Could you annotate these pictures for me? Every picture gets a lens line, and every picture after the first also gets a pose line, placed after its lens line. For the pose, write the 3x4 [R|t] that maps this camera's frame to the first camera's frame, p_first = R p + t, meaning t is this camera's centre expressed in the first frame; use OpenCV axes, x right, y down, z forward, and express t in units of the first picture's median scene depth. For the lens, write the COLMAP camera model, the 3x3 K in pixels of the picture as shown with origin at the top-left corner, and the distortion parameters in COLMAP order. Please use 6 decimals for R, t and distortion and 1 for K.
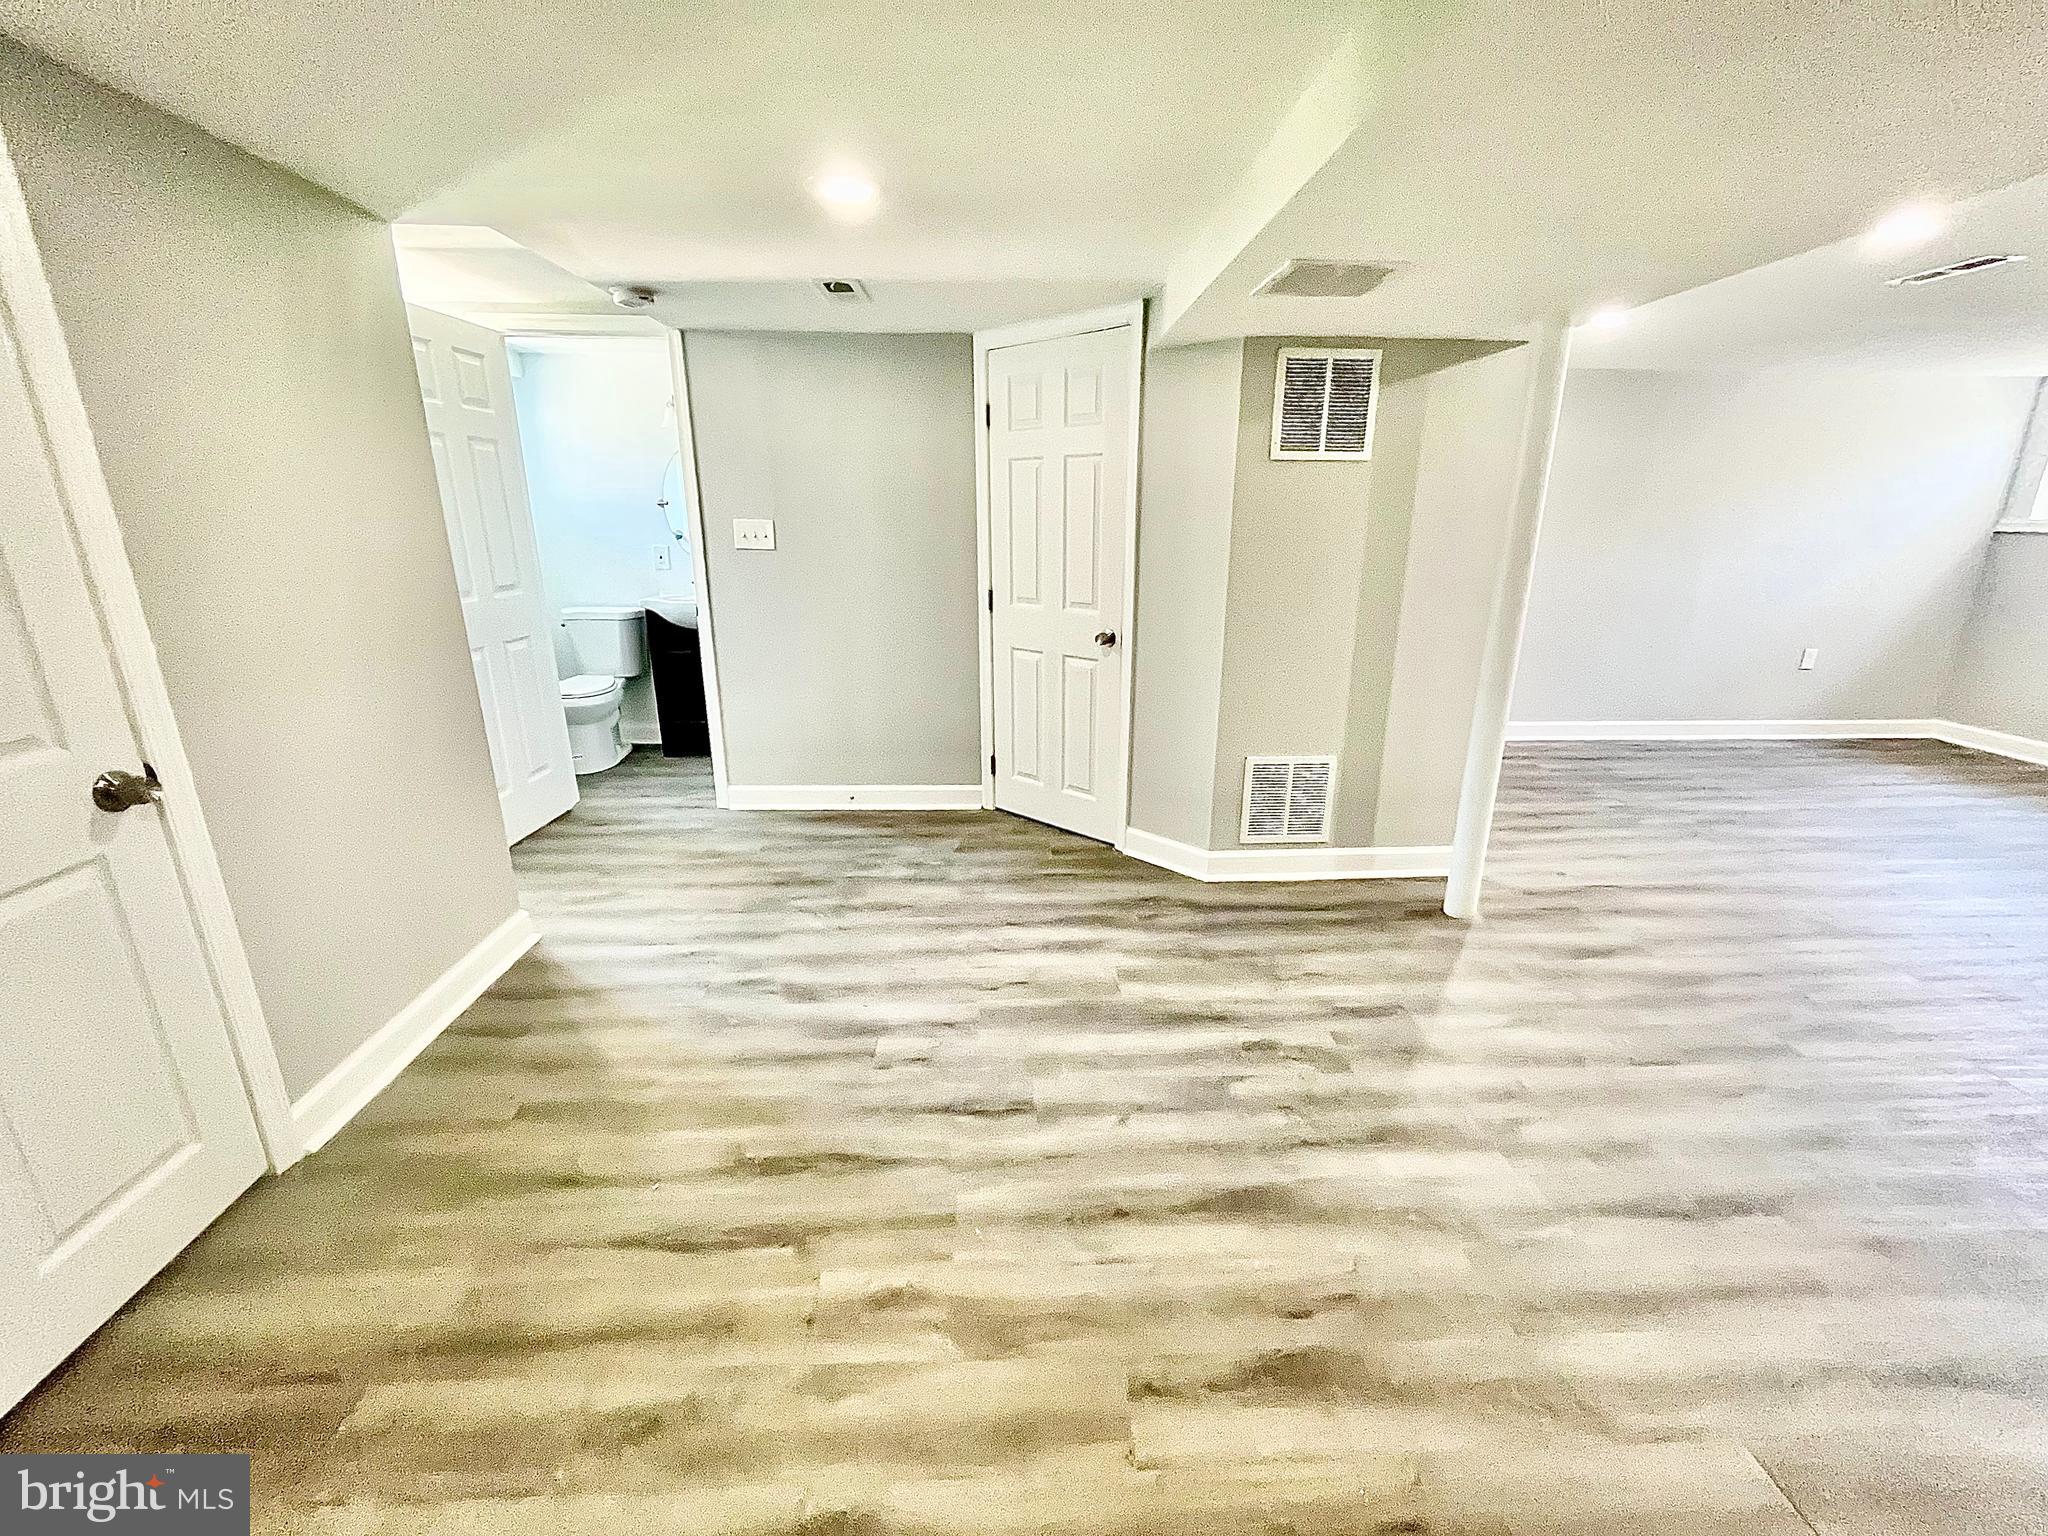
lens RADIAL K [[836.3, 0, 1030.6], [0, 836.3, 764.5], [0, 0, 1]] dist [-0.000795, -0.000684]
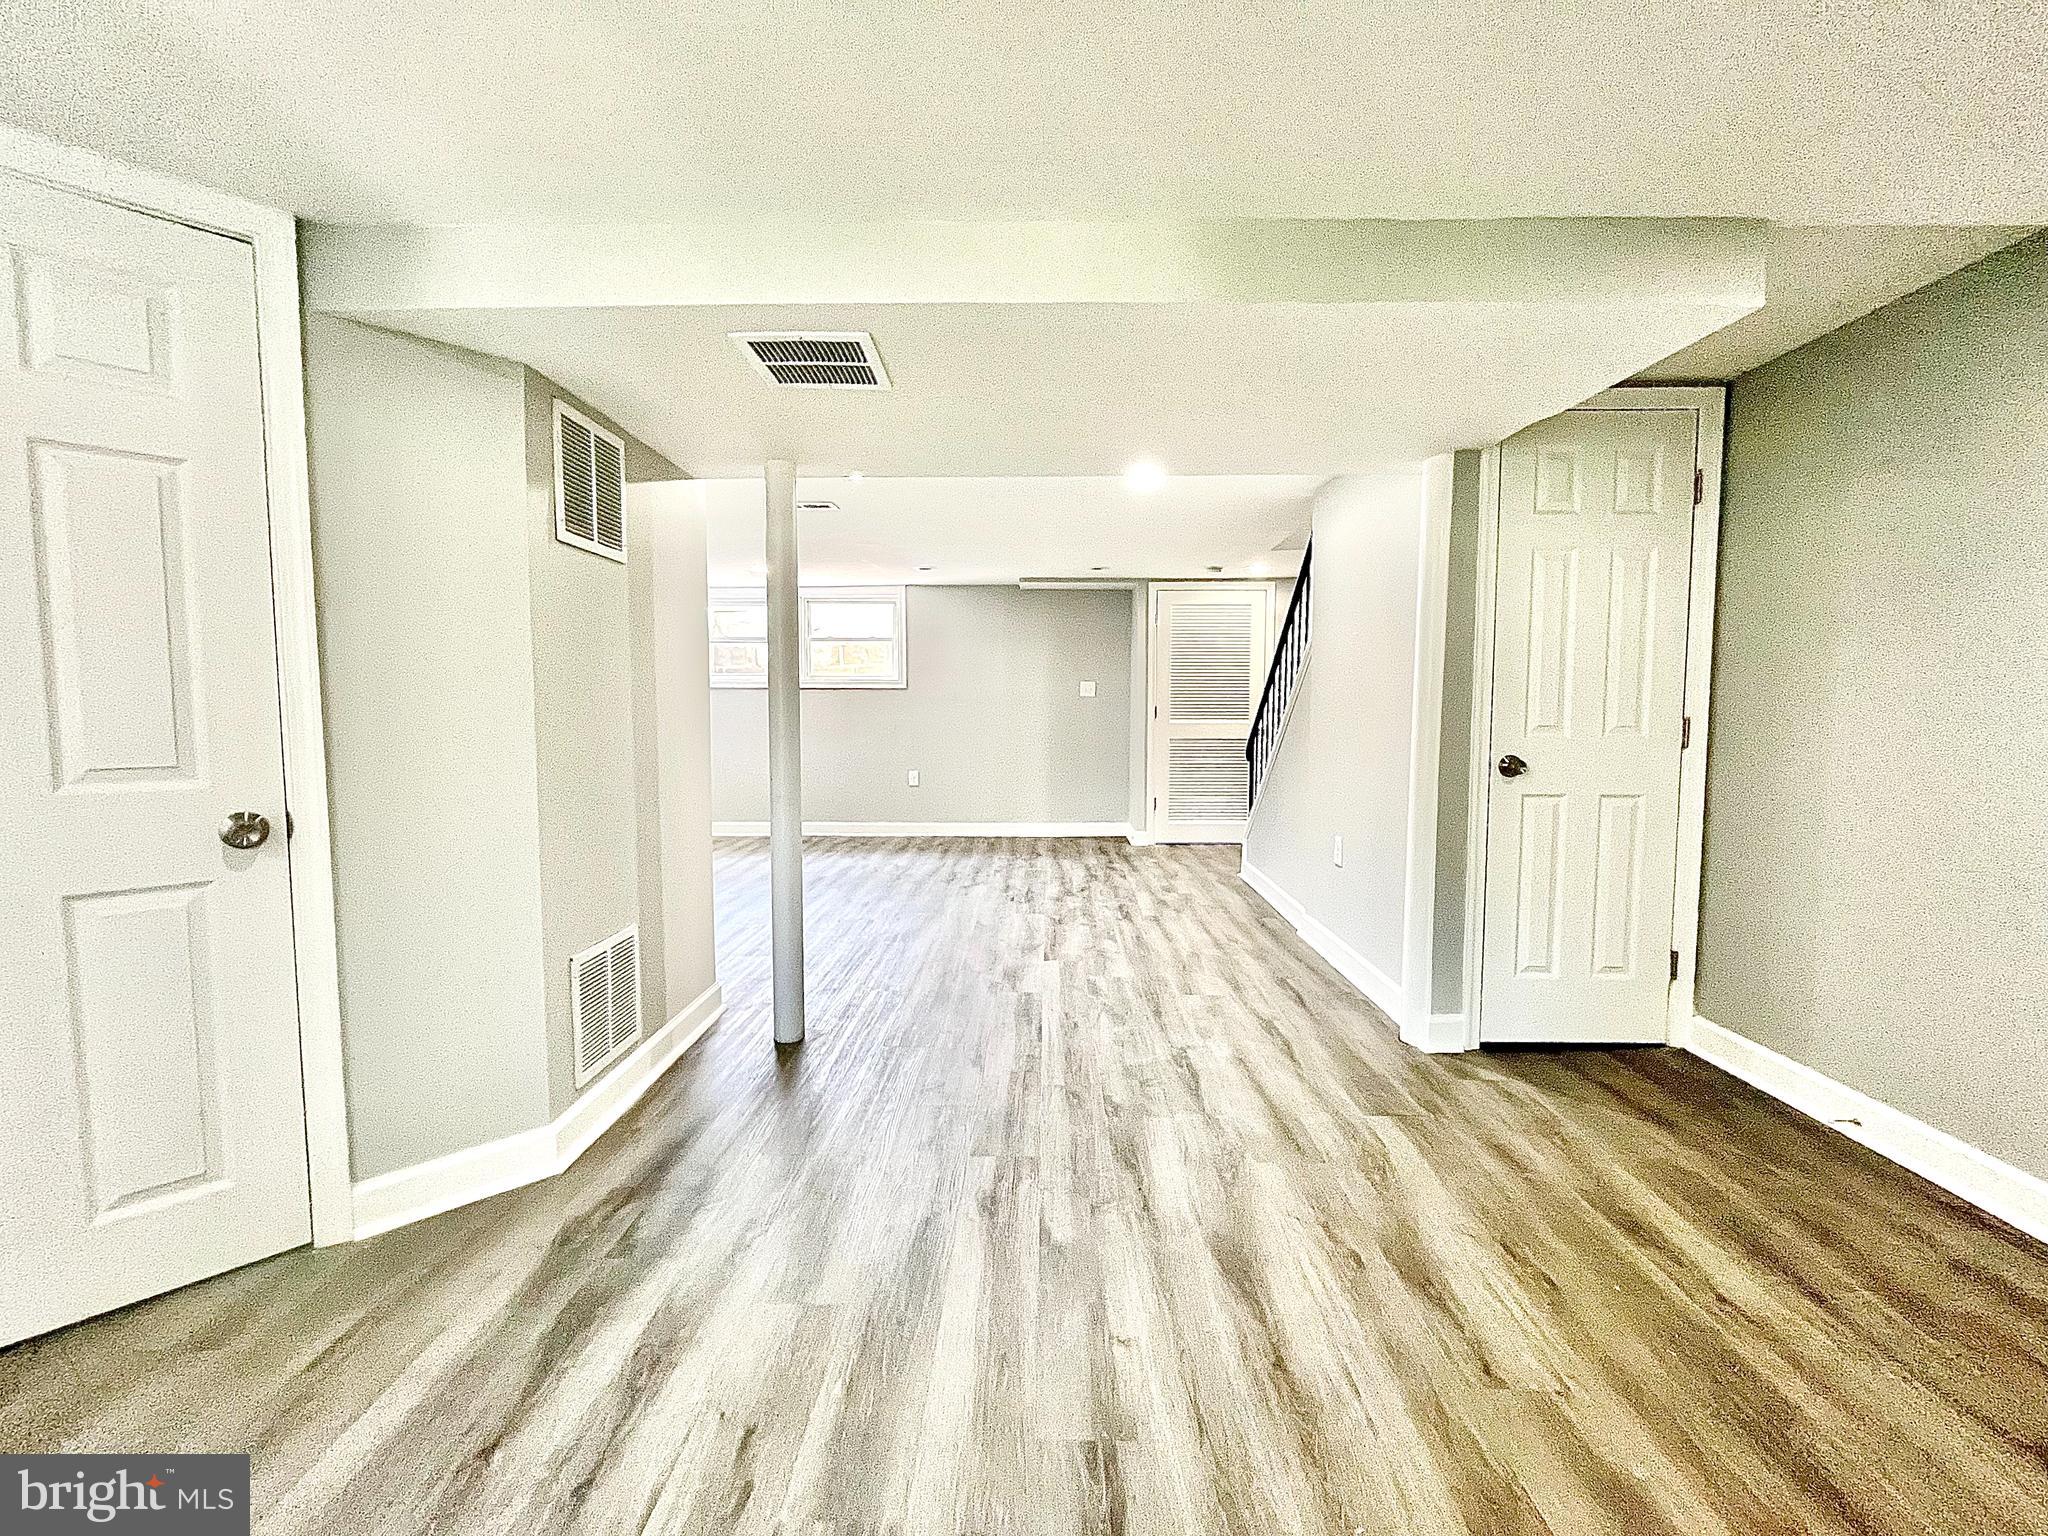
lens RADIAL K [[836.3, 0, 1030.6], [0, 836.3, 764.5], [0, 0, 1]] dist [-0.000795, -0.000684]
pose [[0.061532, -0.073244, 0.995414, -0.442635], [0.283016, 0.957651, 0.052971, -0.103631], [-0.957139, 0.278459, 0.079655, 0.626760]]
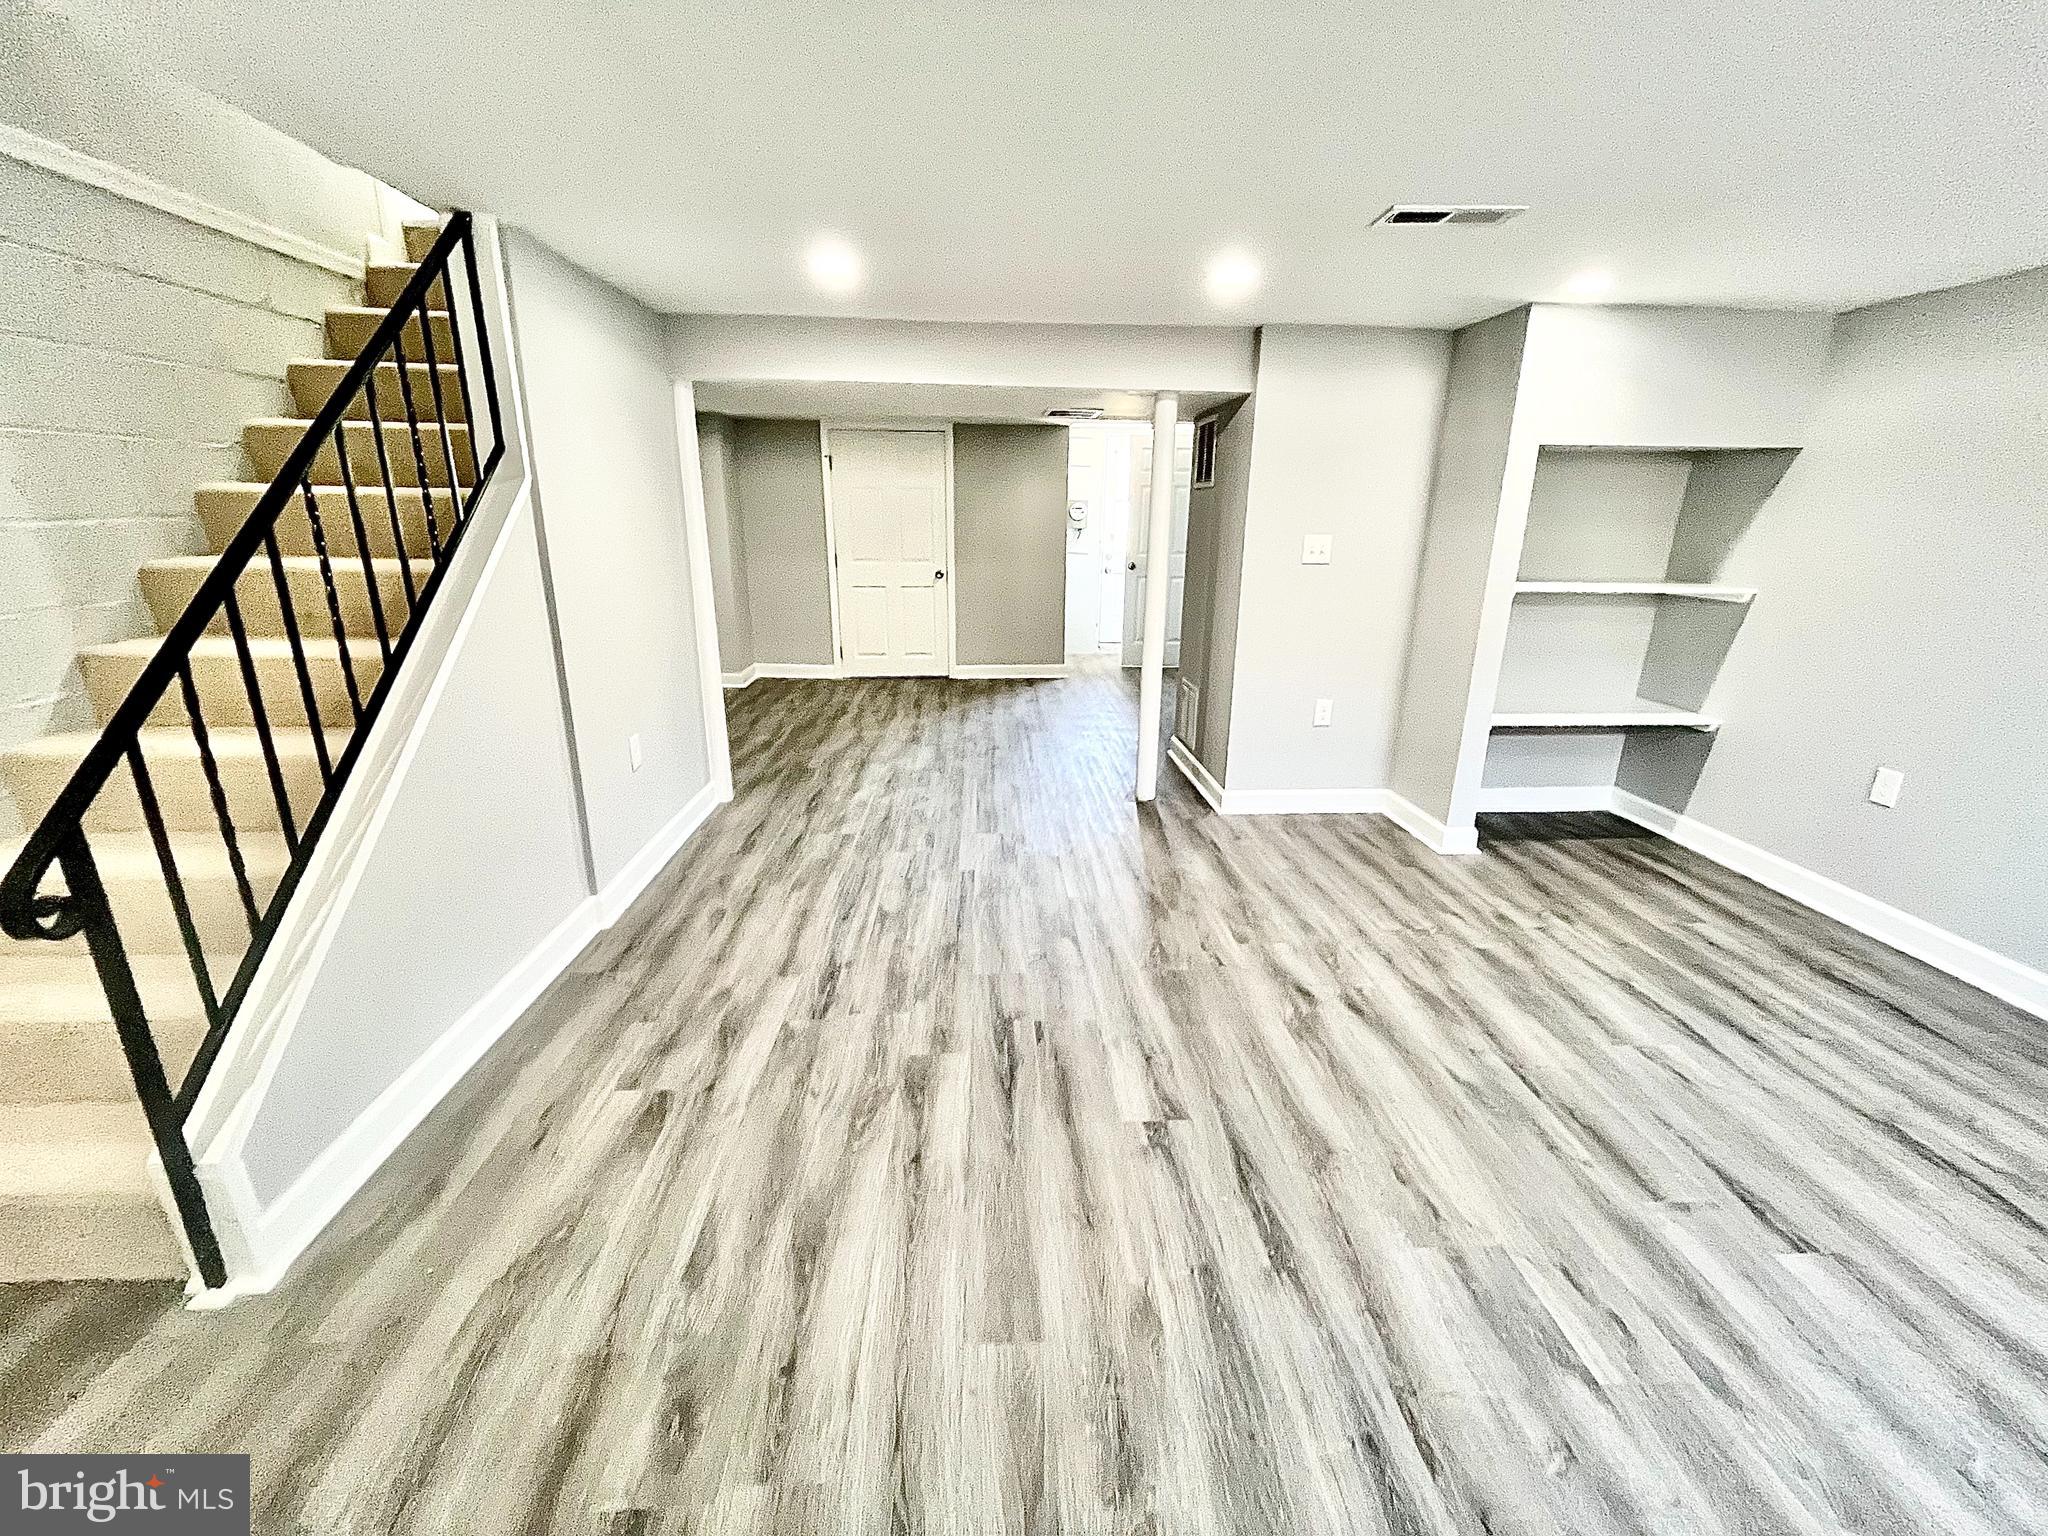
lens RADIAL K [[836.3, 0, 1030.6], [0, 836.3, 764.5], [0, 0, 1]] dist [-0.000795, -0.000684]
pose [[0.014471, 0.286415, -0.957996, 2.055294], [-0.299268, 0.915417, 0.269165, -0.224020], [0.954059, 0.282803, 0.098962, 0.715035]]
